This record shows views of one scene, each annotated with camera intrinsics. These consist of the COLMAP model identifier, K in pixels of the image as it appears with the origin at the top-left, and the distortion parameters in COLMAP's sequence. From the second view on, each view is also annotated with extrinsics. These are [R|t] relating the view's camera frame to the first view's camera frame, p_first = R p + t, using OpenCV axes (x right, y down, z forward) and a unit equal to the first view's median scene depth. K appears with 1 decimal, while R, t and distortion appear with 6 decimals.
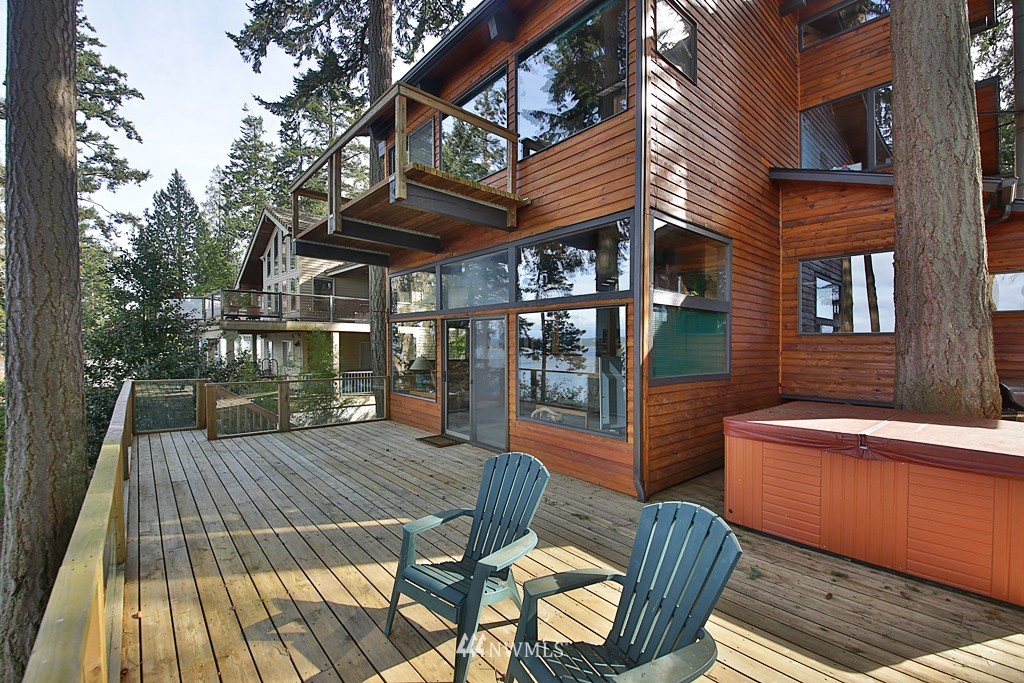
lens RADIAL K [[435.9, 0, 511.1], [0, 435.9, 344.1], [0, 0, 1]] dist [-0.027437, -0.004152]
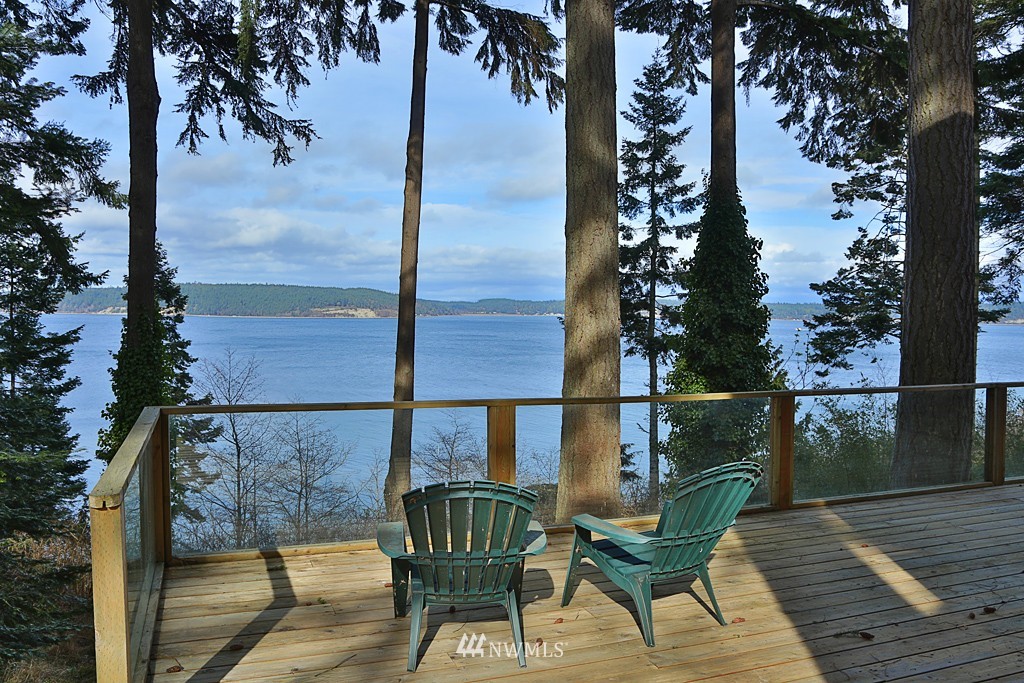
lens RADIAL K [[806.2, 0, 512.9], [0, 806.2, 342.5], [0, 0, 1]] dist [-0.123652, -0.004675]
pose [[-0.355602, 0.032333, -0.934078, 0.850358], [-0.010898, 0.999190, 0.038736, 0.014593], [0.934574, 0.023954, -0.354961, 0.761400]]
